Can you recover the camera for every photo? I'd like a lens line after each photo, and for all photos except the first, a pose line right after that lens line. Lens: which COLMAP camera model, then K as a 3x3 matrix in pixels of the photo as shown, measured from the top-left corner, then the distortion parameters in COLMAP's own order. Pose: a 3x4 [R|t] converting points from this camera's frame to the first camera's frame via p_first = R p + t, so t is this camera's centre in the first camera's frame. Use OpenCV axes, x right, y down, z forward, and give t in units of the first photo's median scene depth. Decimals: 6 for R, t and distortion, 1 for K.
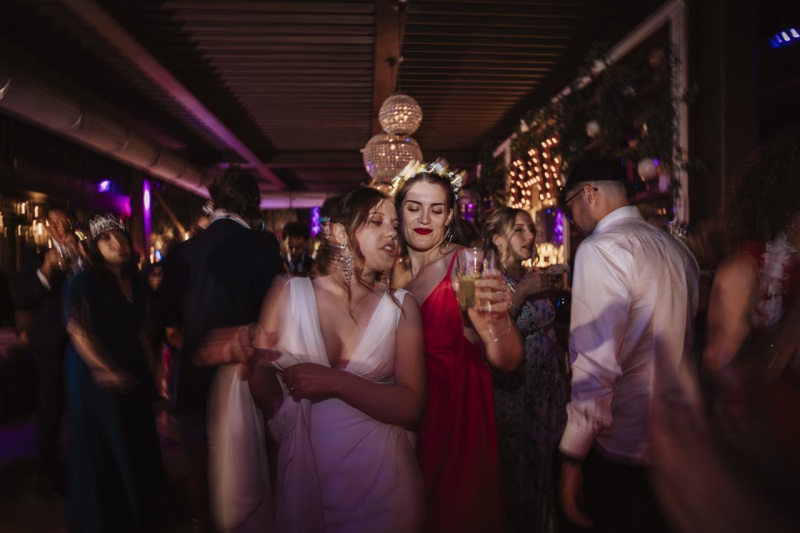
lens RADIAL K [[451.3, 0, 404.1], [0, 451.3, 264.6], [0, 0, 1]] dist [-0.048739, 0.027875]
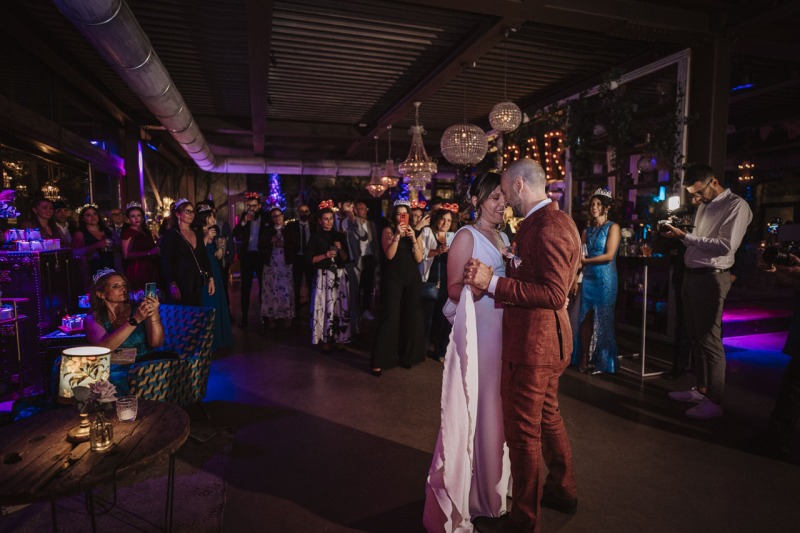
lens RADIAL K [[465.0, 0, 401.3], [0, 465.0, 268.2], [0, 0, 1]] dist [-0.046583, 0.029594]
pose [[0.975318, -0.002255, 0.220795, -0.363481], [-0.013419, 0.997494, 0.069464, 0.015599], [-0.220398, -0.070712, 0.972843, -0.183597]]
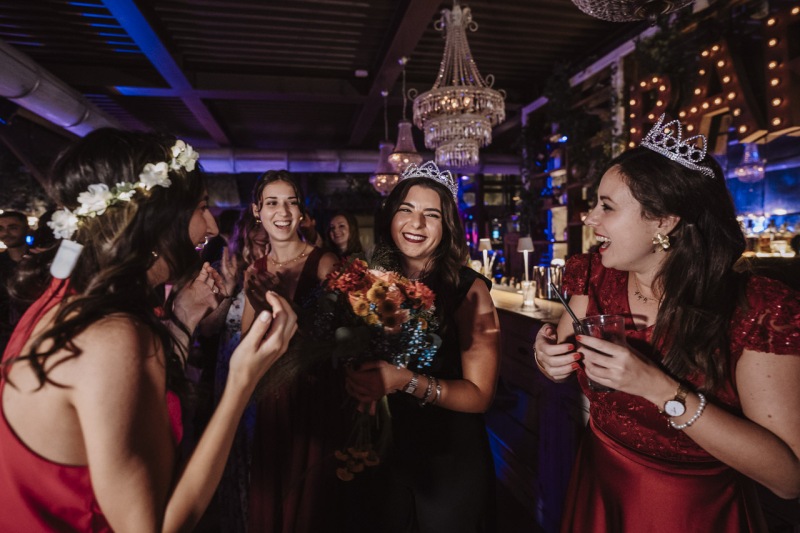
lens RADIAL K [[451.3, 0, 404.1], [0, 451.3, 264.6], [0, 0, 1]] dist [-0.048739, 0.027875]
pose [[0.990041, -0.005516, 0.140669, -0.174947], [0.001457, 0.999580, 0.028938, -0.005752], [-0.140769, -0.028445, 0.989634, 0.551269]]
